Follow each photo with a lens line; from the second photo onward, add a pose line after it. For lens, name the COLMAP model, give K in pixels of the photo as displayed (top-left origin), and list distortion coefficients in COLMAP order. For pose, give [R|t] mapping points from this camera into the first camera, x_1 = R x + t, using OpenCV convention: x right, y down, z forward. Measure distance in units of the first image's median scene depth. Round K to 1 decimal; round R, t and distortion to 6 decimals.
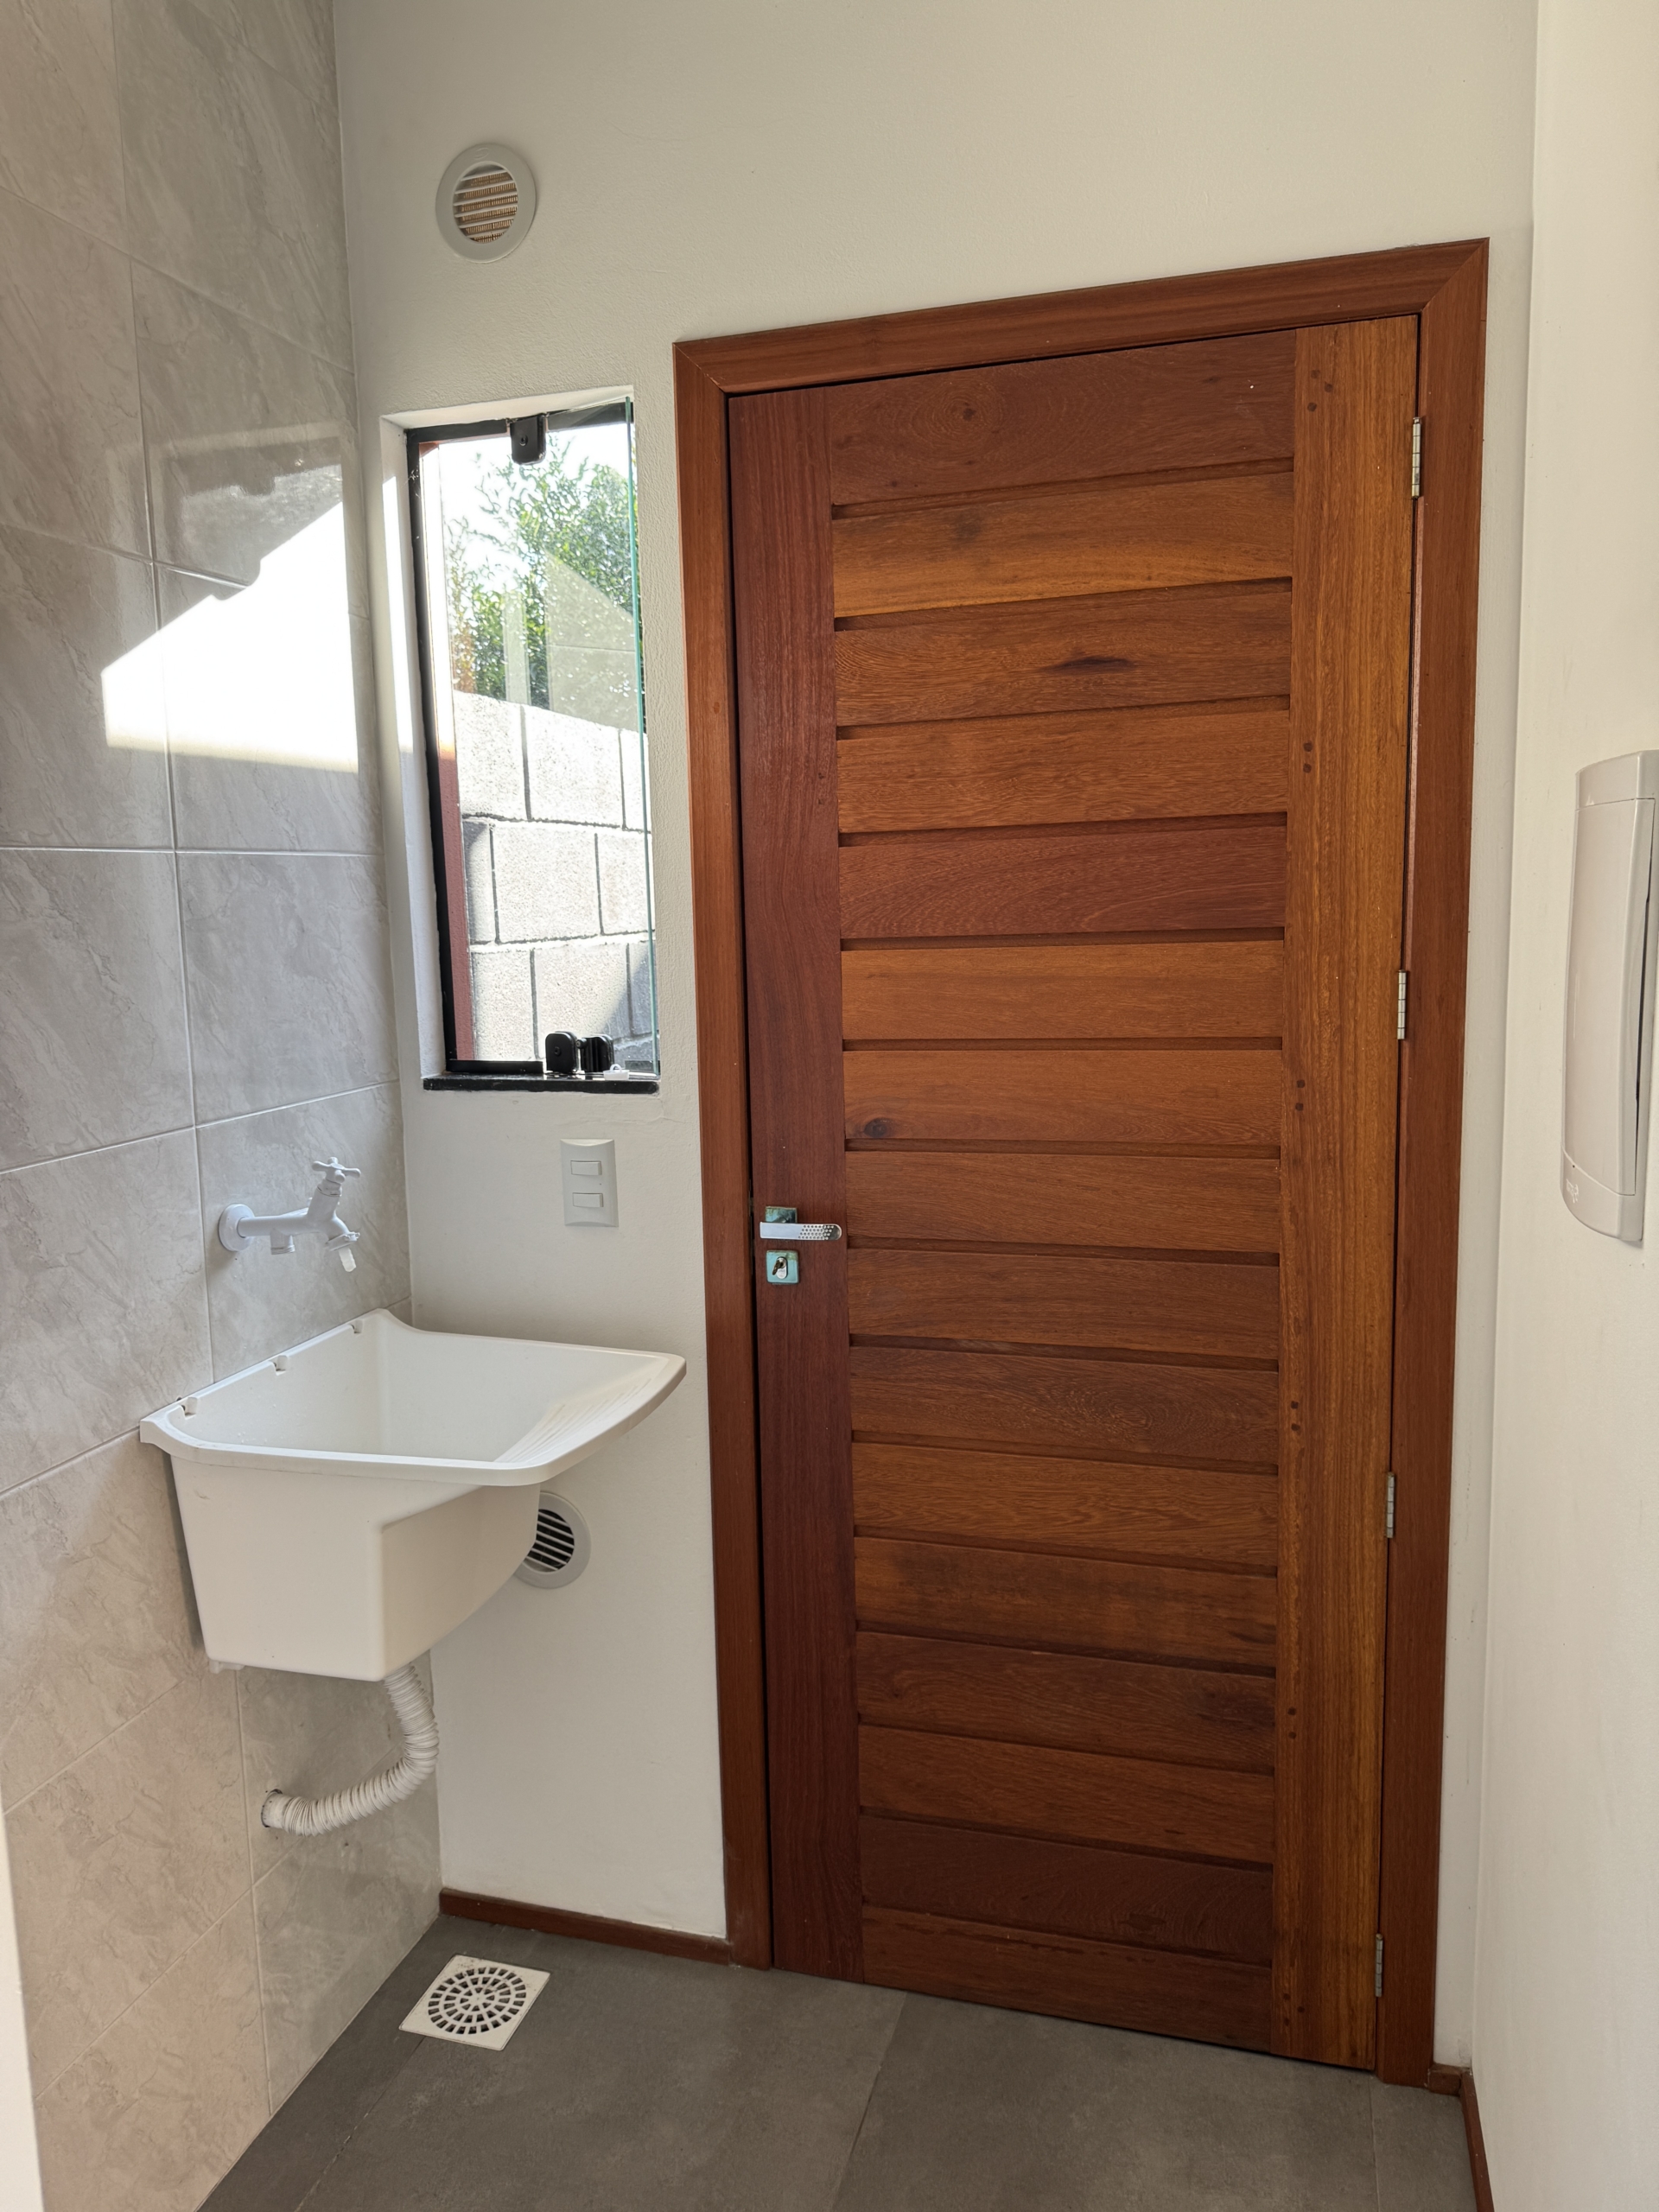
lens RADIAL K [[1527.8, 0, 814.3], [0, 1527.8, 1070.2], [0, 0, 1]] dist [0.046445, -0.051365]
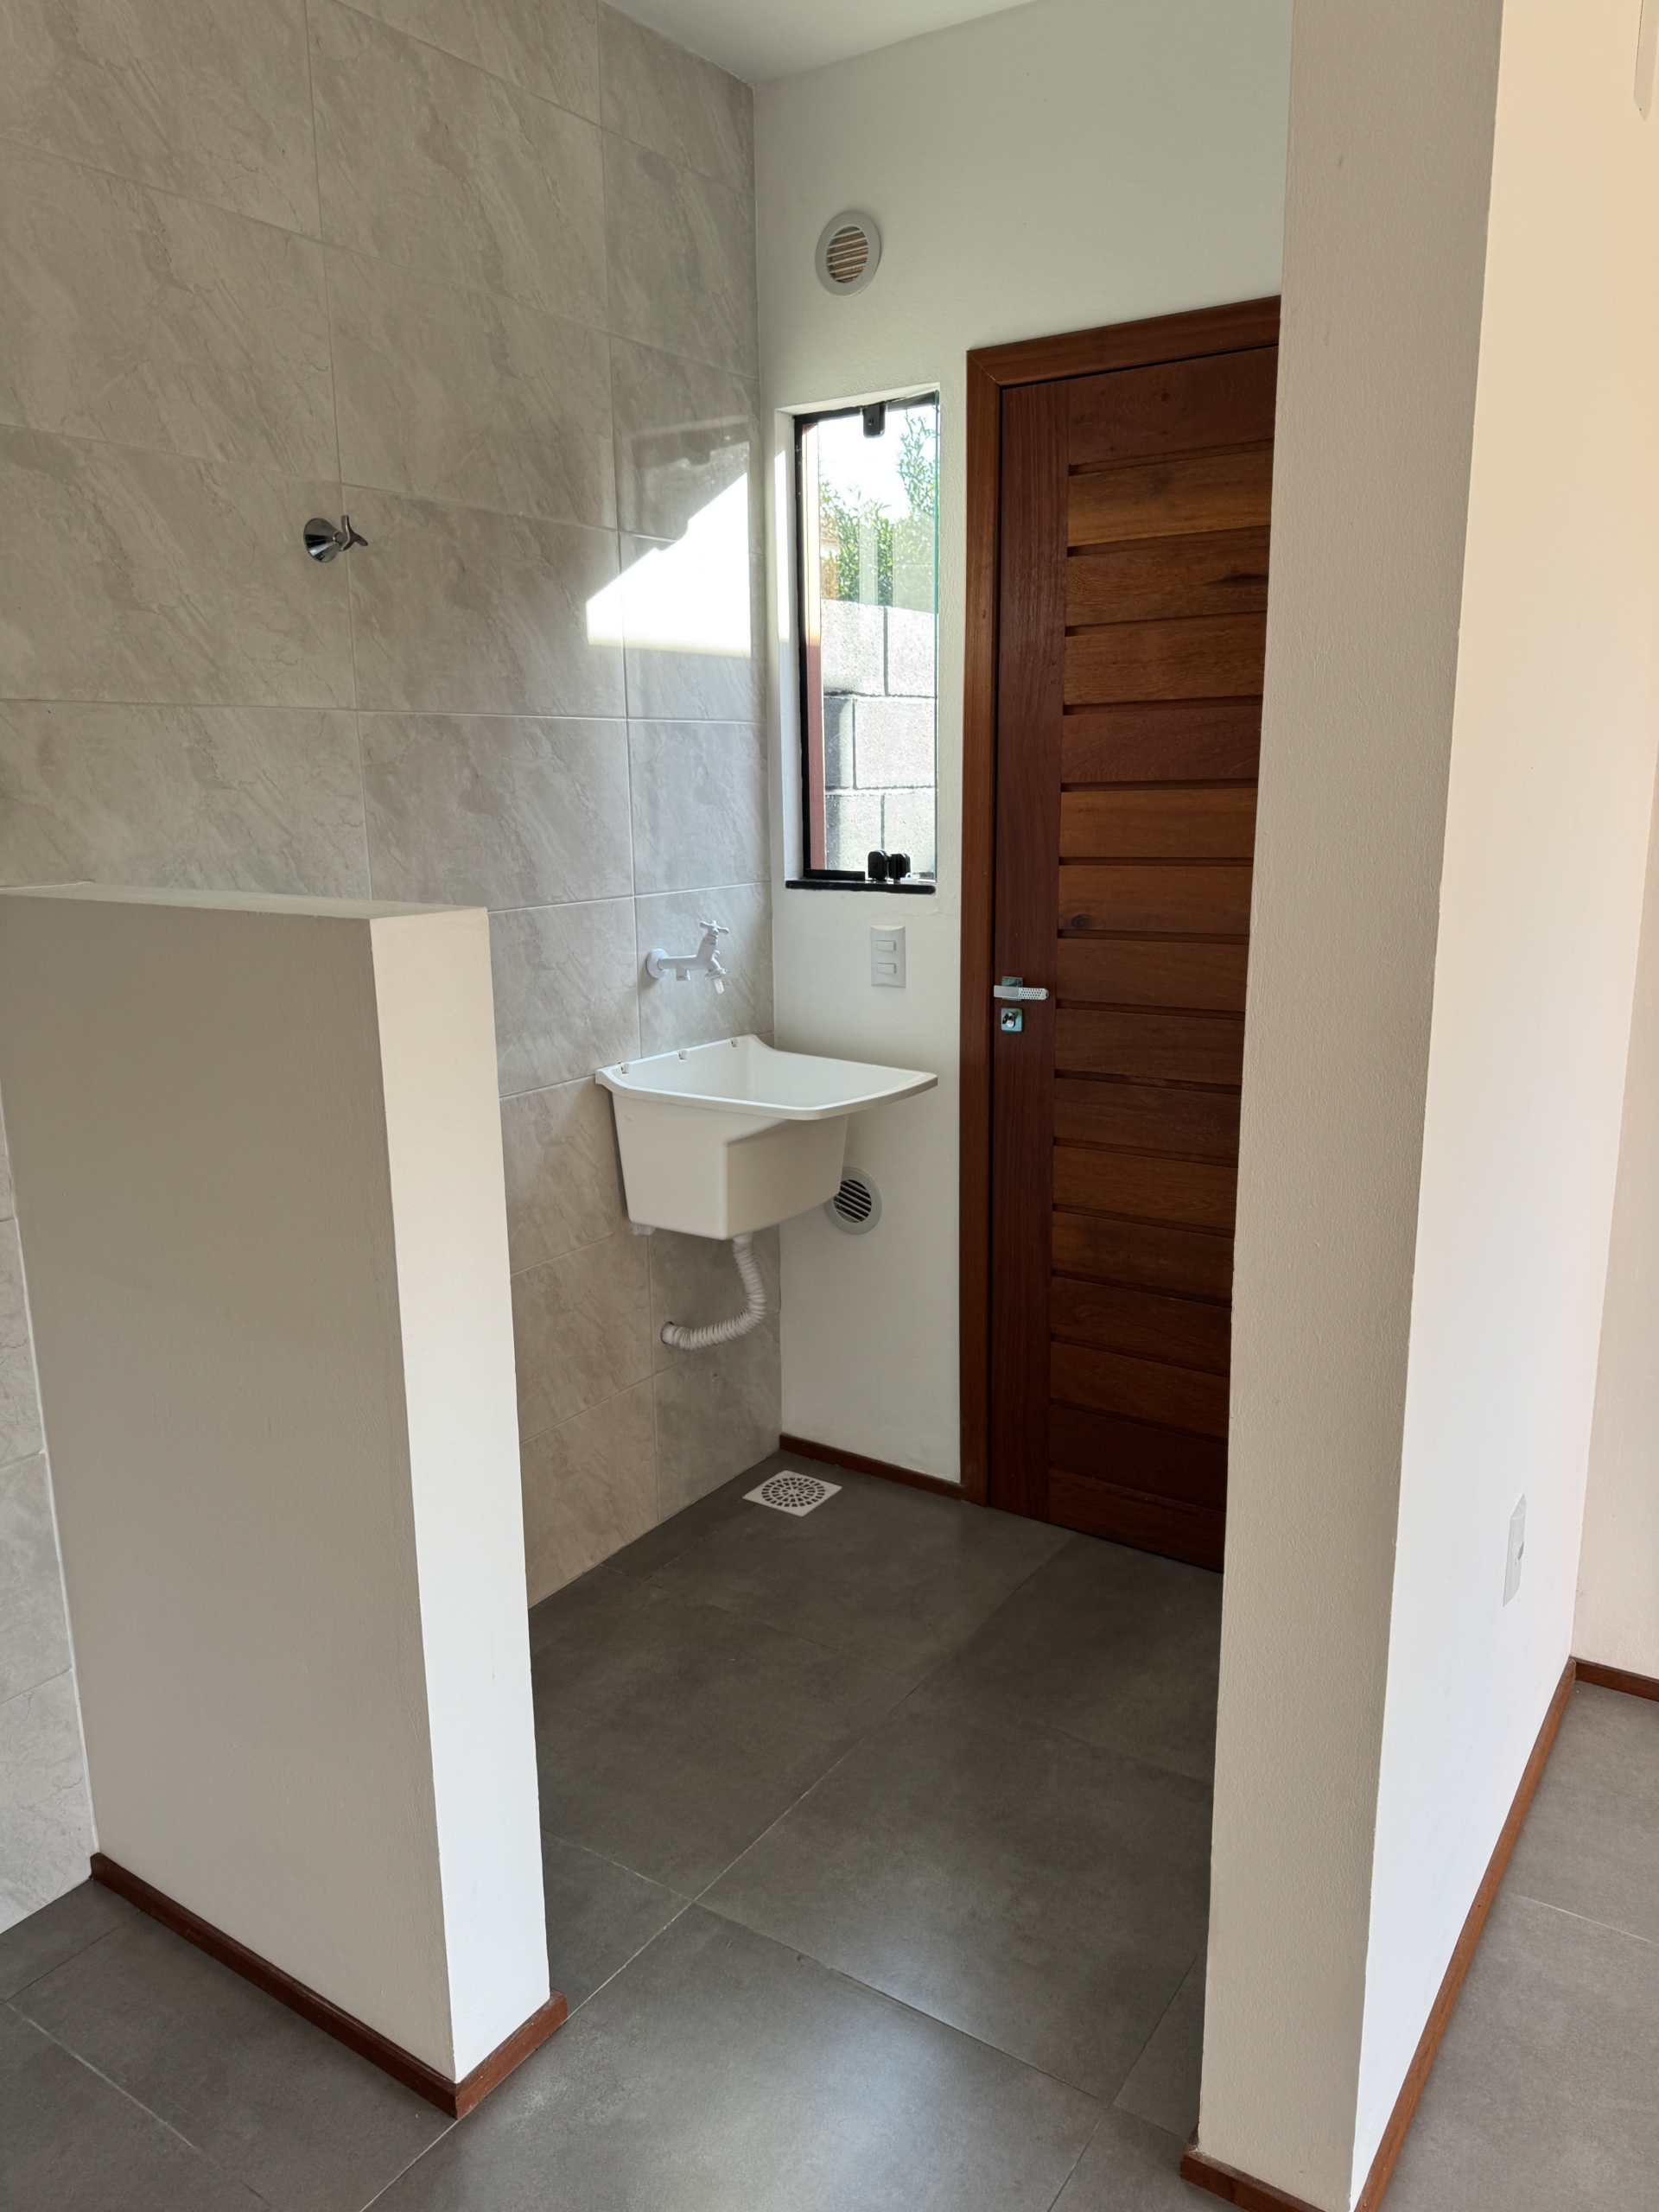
lens RADIAL K [[1527.8, 0, 824.4], [0, 1527.8, 1088.4], [0, 0, 1]] dist [0.046445, -0.051365]
pose [[0.952398, 0.073342, -0.295905, 0.245604], [-0.046054, 0.994104, 0.098167, 0.064213], [0.301360, -0.079867, 0.950160, -0.420475]]
